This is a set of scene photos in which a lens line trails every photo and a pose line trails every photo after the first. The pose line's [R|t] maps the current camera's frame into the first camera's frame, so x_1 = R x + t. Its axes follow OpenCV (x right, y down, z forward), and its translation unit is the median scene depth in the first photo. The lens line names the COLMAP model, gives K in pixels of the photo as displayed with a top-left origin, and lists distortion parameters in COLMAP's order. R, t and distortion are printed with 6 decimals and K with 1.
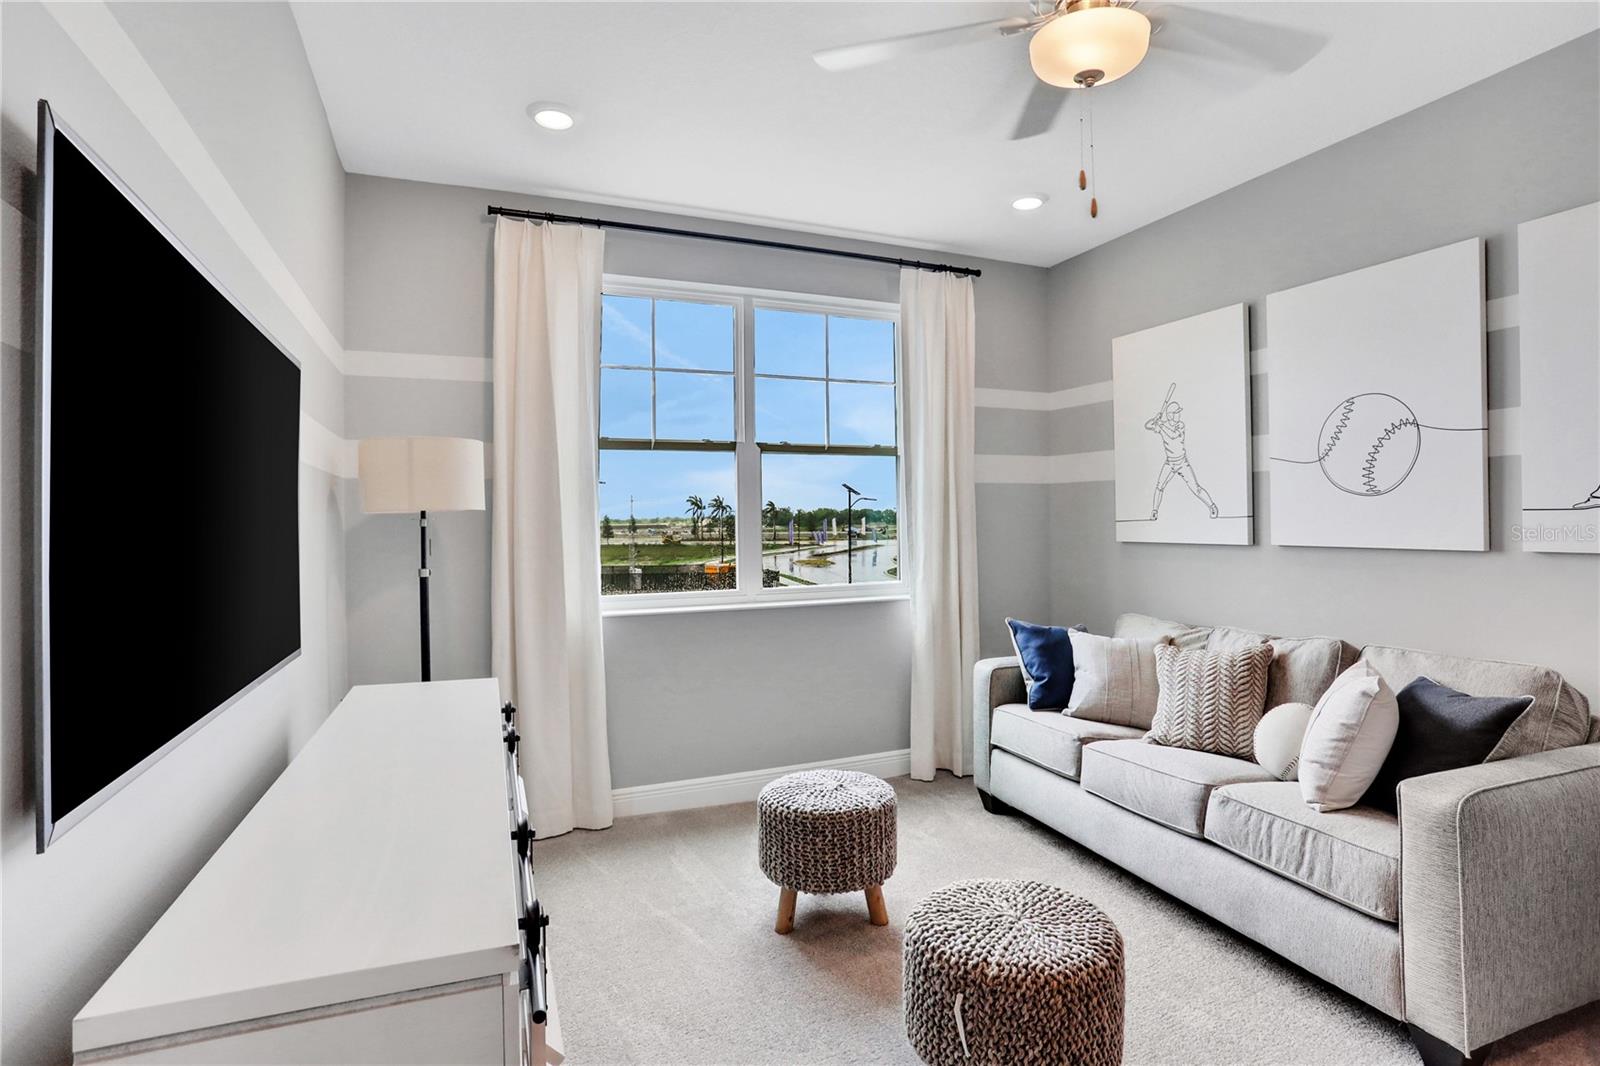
lens RADIAL K [[820.5, 0, 803.8], [0, 820.5, 522.4], [0, 0, 1]] dist [-0.073496, 0.037501]
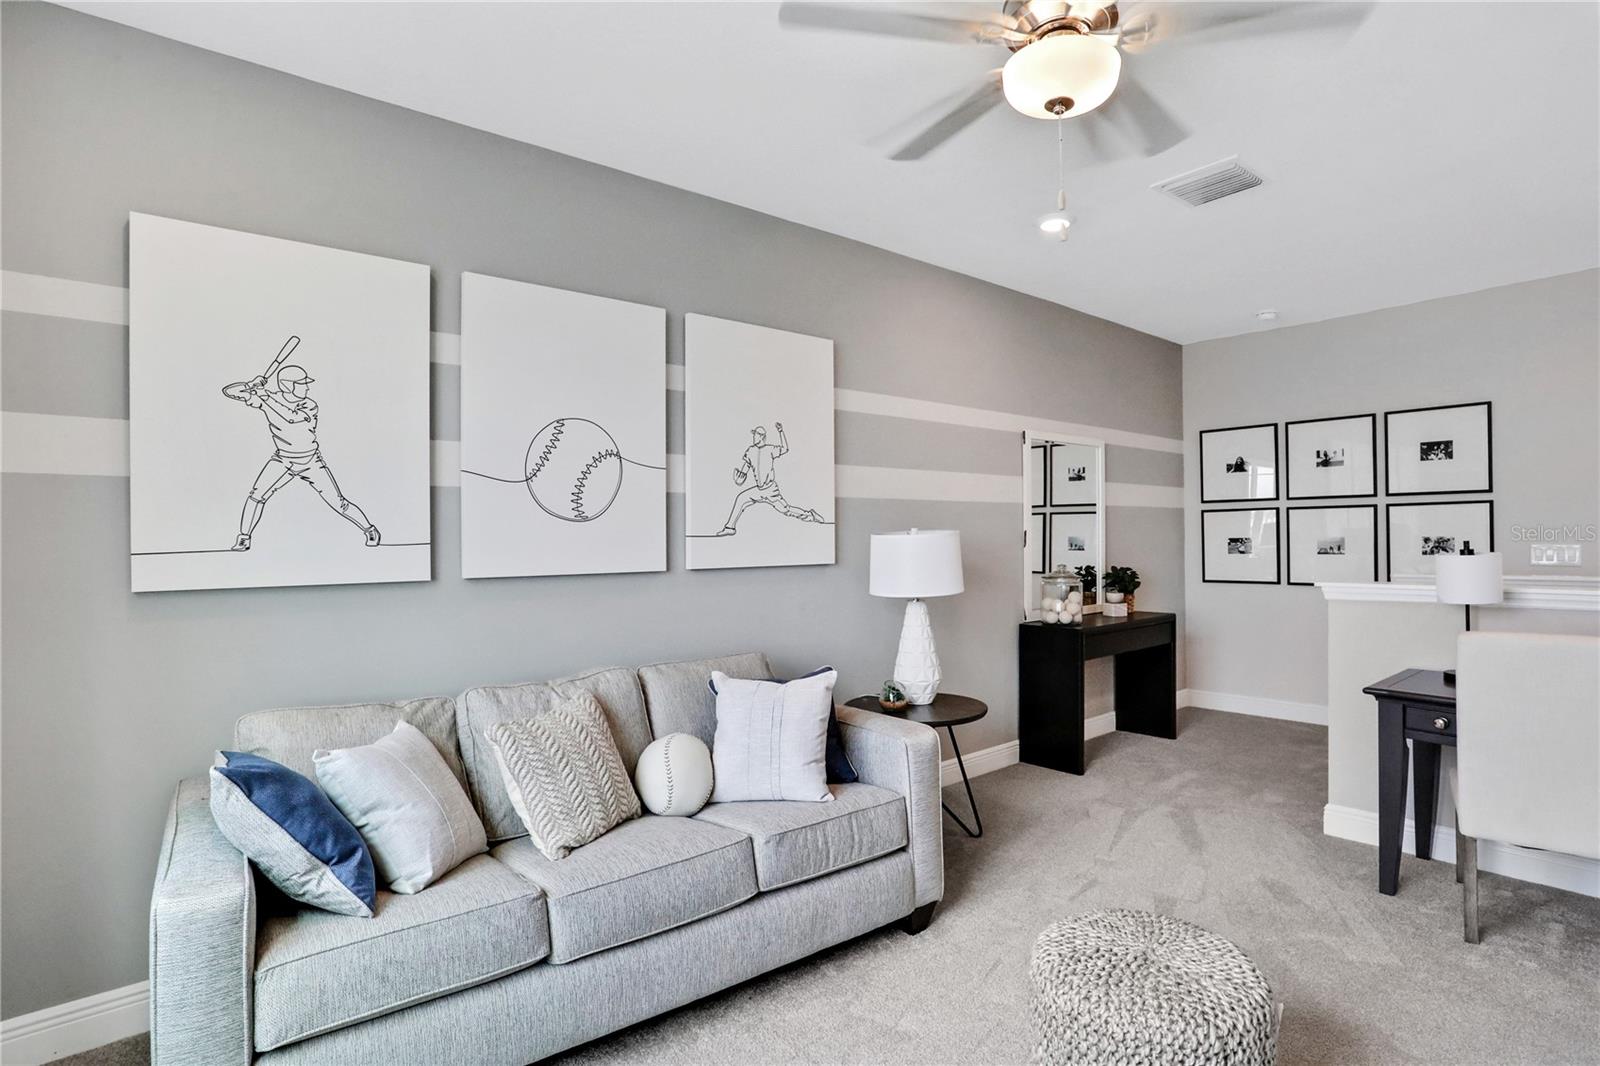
lens RADIAL K [[802.0, 0, 791.9], [0, 802.0, 529.4], [0, 0, 1]] dist [-0.069308, 0.026023]
pose [[-0.286626, 0.027578, 0.957646, -0.279615], [0.022303, 0.999507, -0.022108, 0.003937], [-0.957783, 0.015022, -0.287099, 0.911652]]
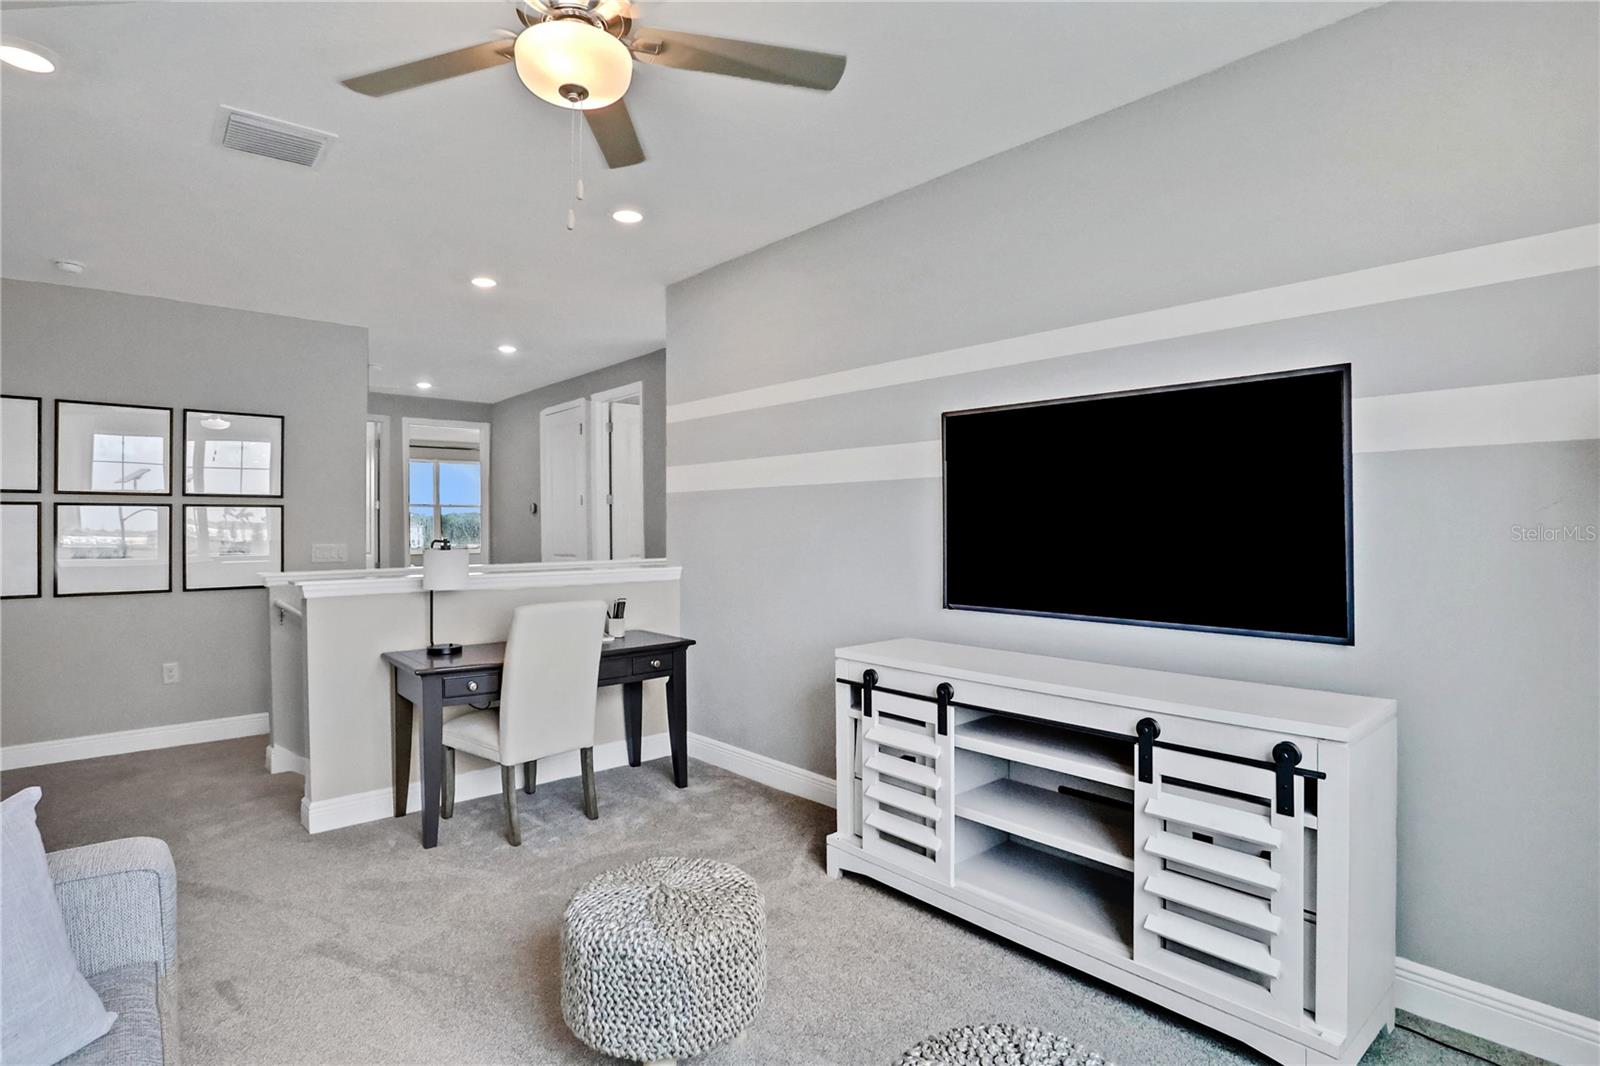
lens RADIAL K [[820.5, 0, 803.8], [0, 820.5, 522.4], [0, 0, 1]] dist [-0.073496, 0.037501]
pose [[-0.942995, 0.015980, -0.332422, 0.215127], [0.015973, 0.999869, 0.002756, -0.004203], [0.332422, -0.002711, -0.943127, 1.146470]]
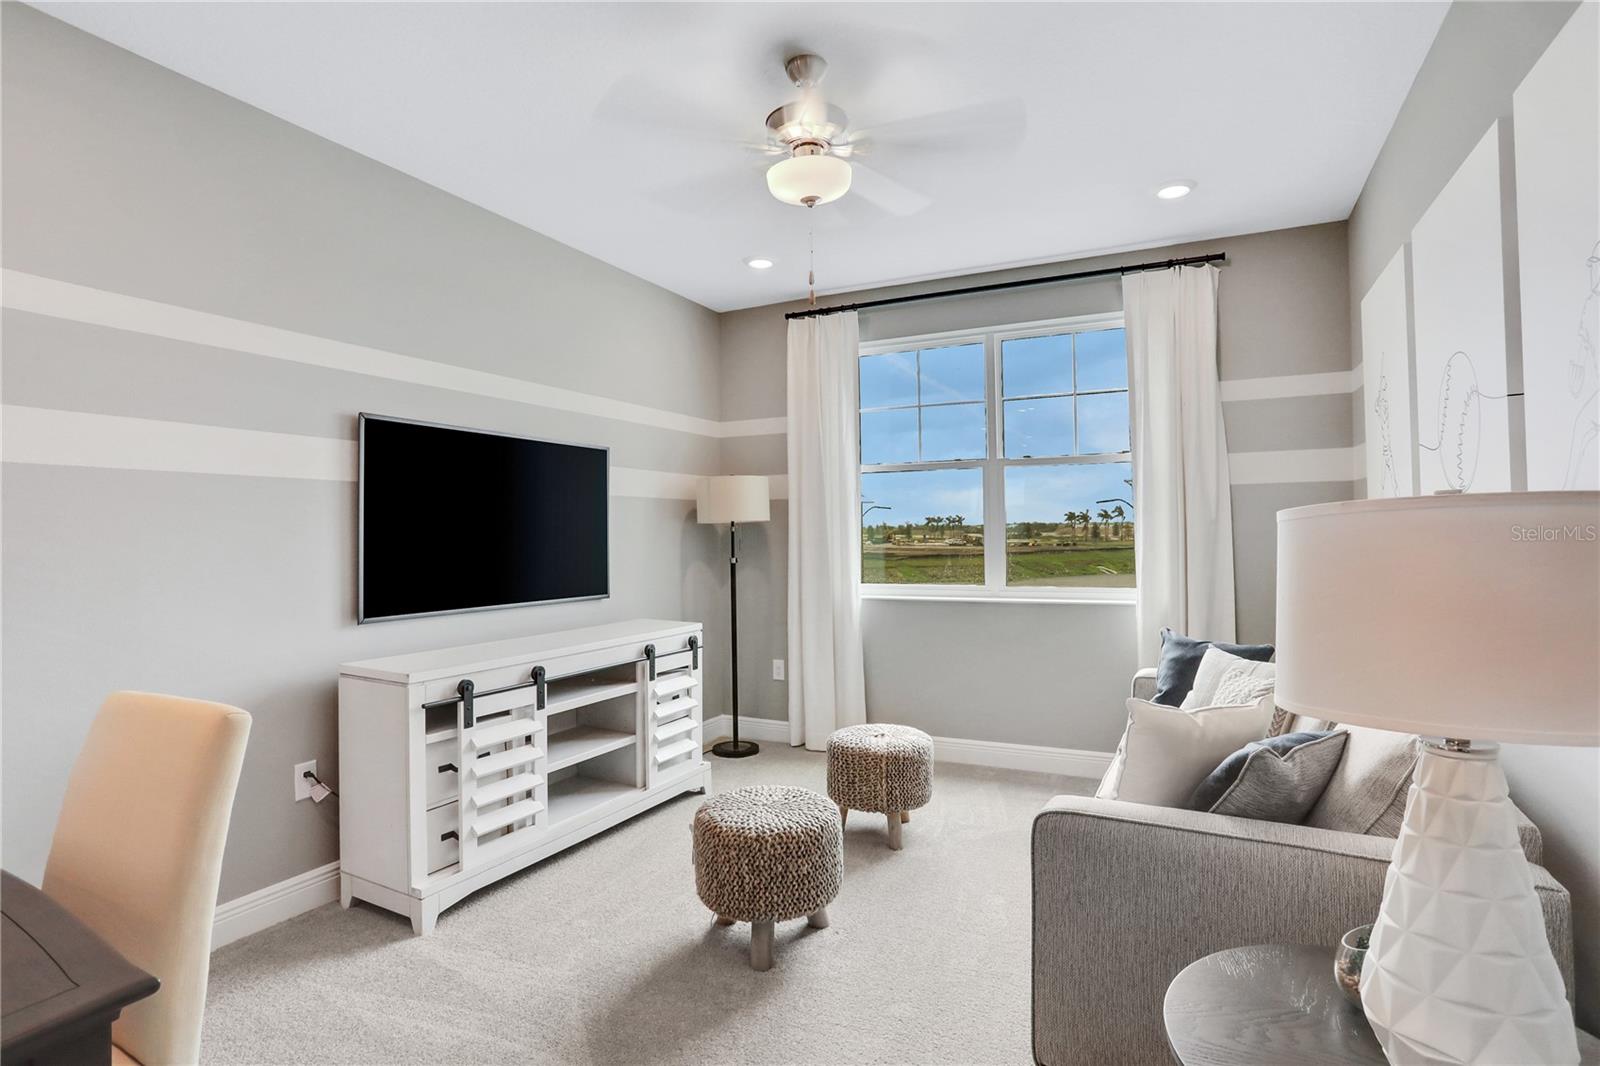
lens RADIAL K [[820.5, 0, 803.8], [0, 820.5, 522.4], [0, 0, 1]] dist [-0.073496, 0.037501]
pose [[0.660210, -0.006495, -0.751053, 0.731633], [0.002469, 0.999976, -0.006477, -0.001507], [0.751077, 0.002422, 0.660210, 0.044949]]
